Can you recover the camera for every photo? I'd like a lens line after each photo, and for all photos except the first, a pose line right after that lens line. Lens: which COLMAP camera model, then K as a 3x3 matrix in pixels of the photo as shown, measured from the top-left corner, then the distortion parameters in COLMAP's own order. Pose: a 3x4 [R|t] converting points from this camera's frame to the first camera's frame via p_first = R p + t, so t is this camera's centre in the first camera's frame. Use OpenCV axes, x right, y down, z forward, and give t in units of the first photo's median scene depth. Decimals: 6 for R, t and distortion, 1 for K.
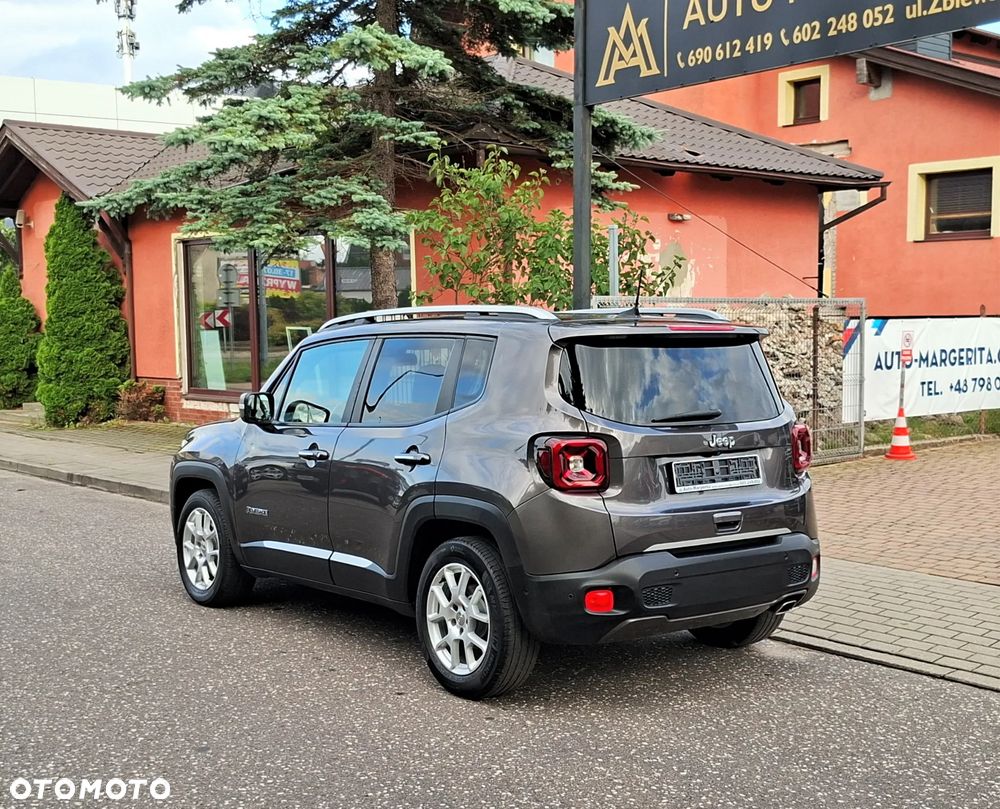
lens RADIAL K [[1303.4, 0, 517.8], [0, 1303.4, 416.5], [0, 0, 1]] dist [0.158494, -0.261892]
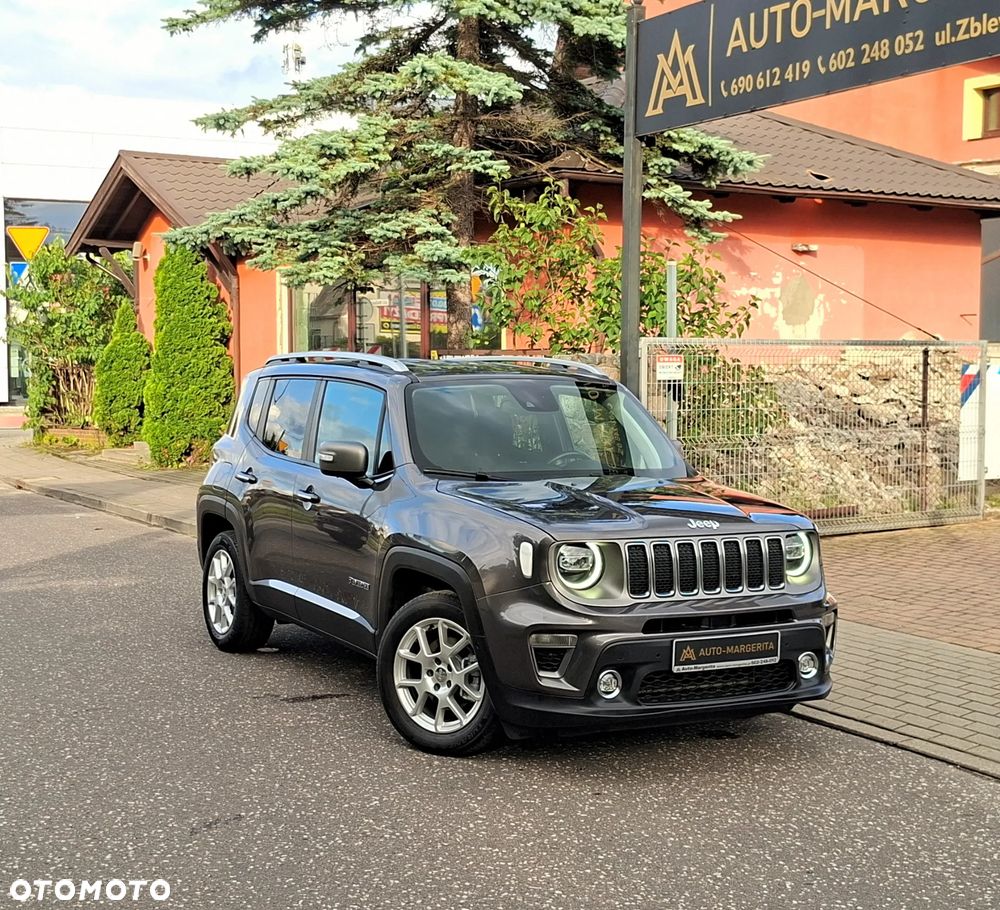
lens RADIAL K [[1470.4, 0, 467.0], [0, 1470.4, 443.7], [0, 0, 1]] dist [0.142769, -0.191522]
pose [[0.986029, 0.019016, -0.165486, 0.125435], [-0.021460, 0.999685, -0.012991, 0.000607], [0.165187, 0.016361, 0.986127, -0.073498]]
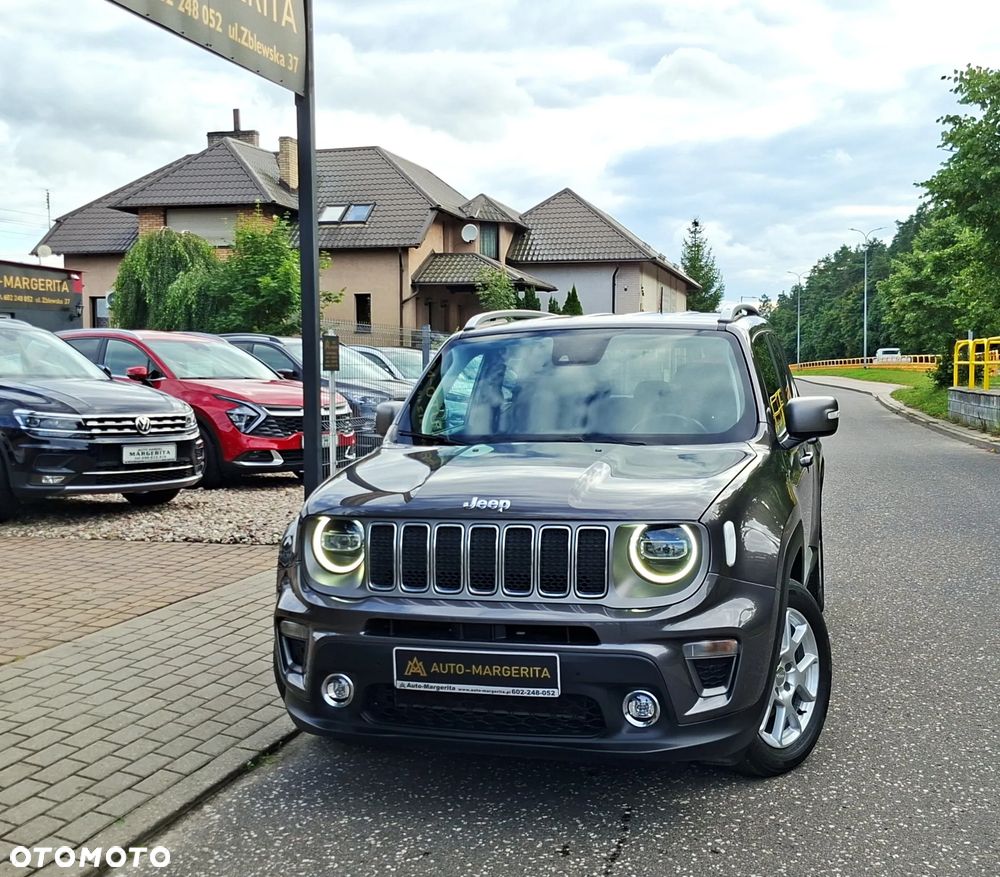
lens RADIAL K [[1212.5, 0, 500.0], [0, 1212.5, 438.5], [0, 0, 1]] dist [0.194628, -0.425325]
pose [[0.584843, 0.035786, -0.810357, 0.465049], [-0.024335, 0.999351, 0.026569, -0.008816], [0.810781, 0.004181, 0.585334, 0.349561]]
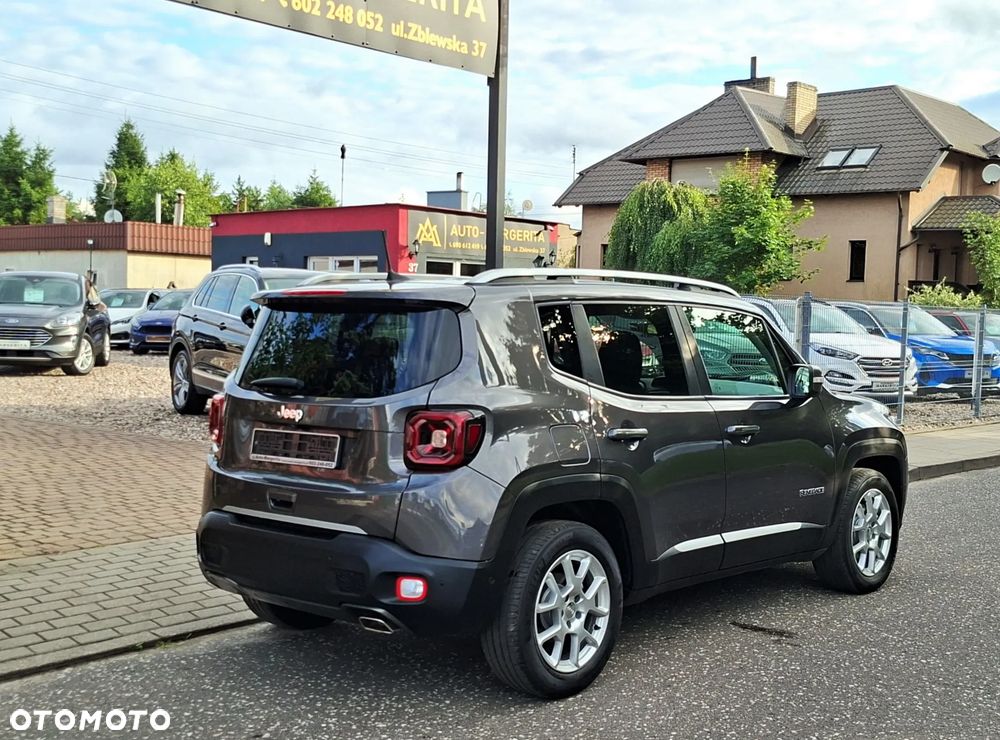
lens RADIAL K [[1242.4, 0, 530.6], [0, 1242.4, 370.1], [0, 0, 1]] dist [0.177502, -0.345072]
pose [[0.188064, 0.046695, -0.981046, 0.654273], [-0.065925, 0.997217, 0.034827, -0.033500], [0.979942, 0.058126, 0.190619, 0.614086]]
